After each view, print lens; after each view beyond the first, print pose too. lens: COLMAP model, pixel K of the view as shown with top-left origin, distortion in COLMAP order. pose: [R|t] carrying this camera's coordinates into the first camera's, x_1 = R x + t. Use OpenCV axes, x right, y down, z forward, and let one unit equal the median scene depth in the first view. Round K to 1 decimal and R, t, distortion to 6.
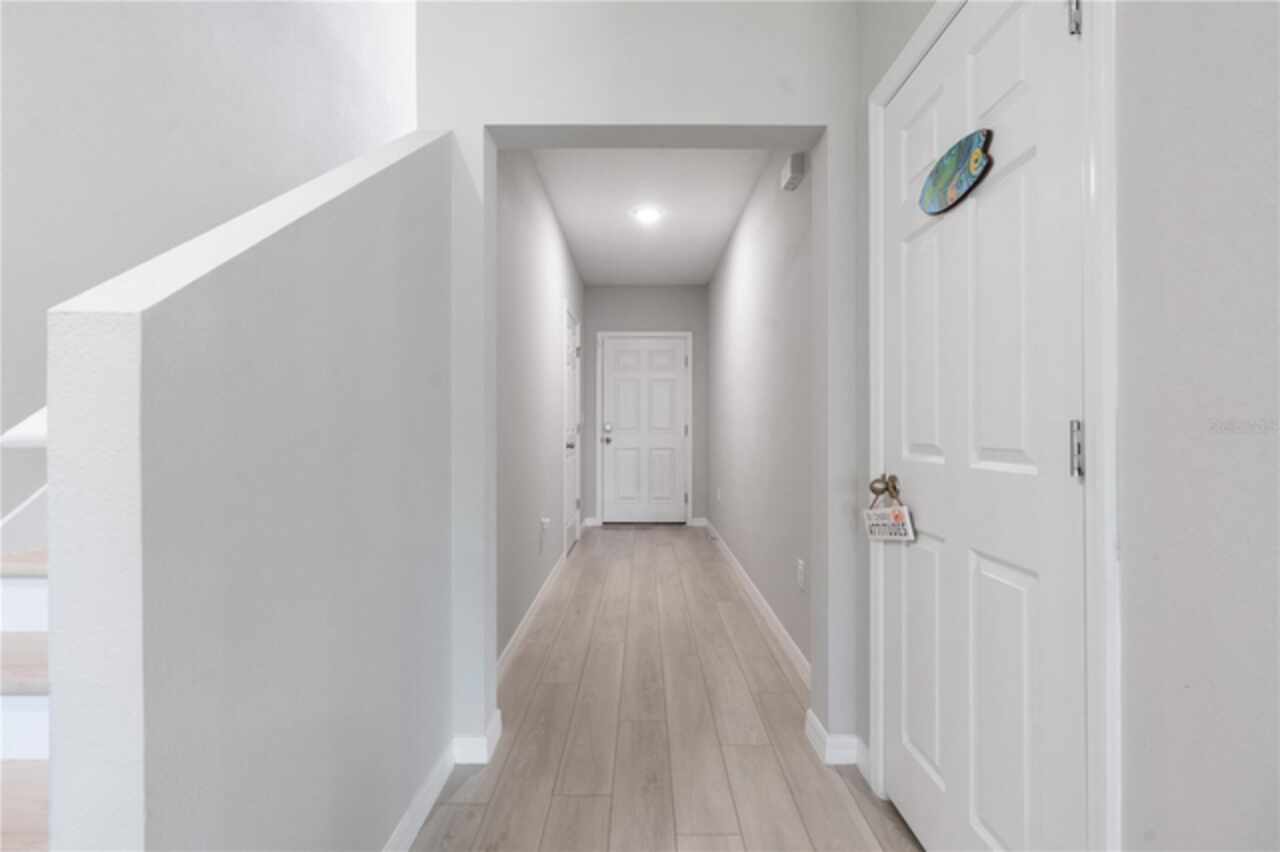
lens RADIAL K [[589.7, 0, 640.2], [0, 589.7, 421.6], [0, 0, 1]] dist [-0.008832, 0.001868]
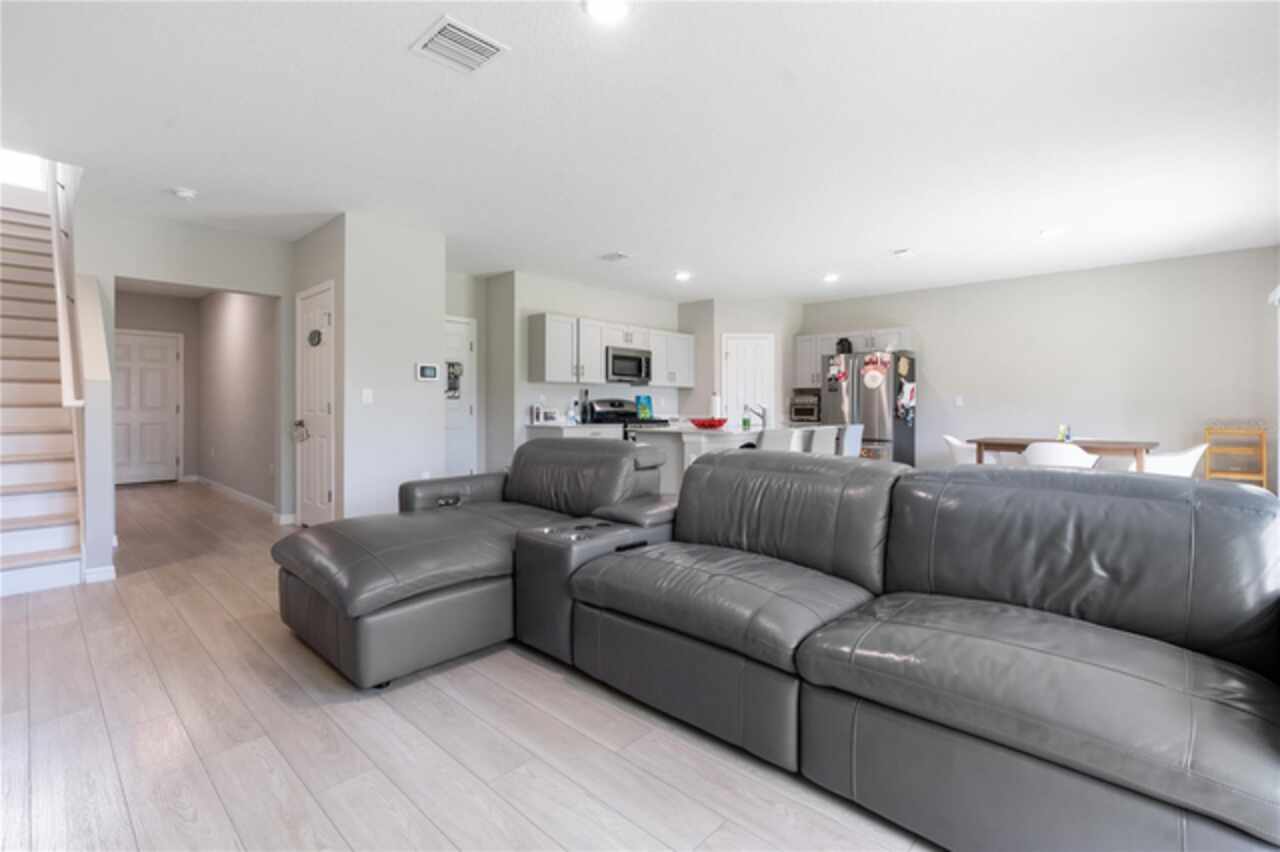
lens RADIAL K [[589.7, 0, 648.7], [0, 589.7, 415.2], [0, 0, 1]] dist [-0.008832, 0.001868]
pose [[0.685789, -0.002625, 0.727796, -0.154521], [-0.008668, 0.999893, 0.011775, 0.003877], [-0.727749, -0.014384, 0.685693, -0.658161]]
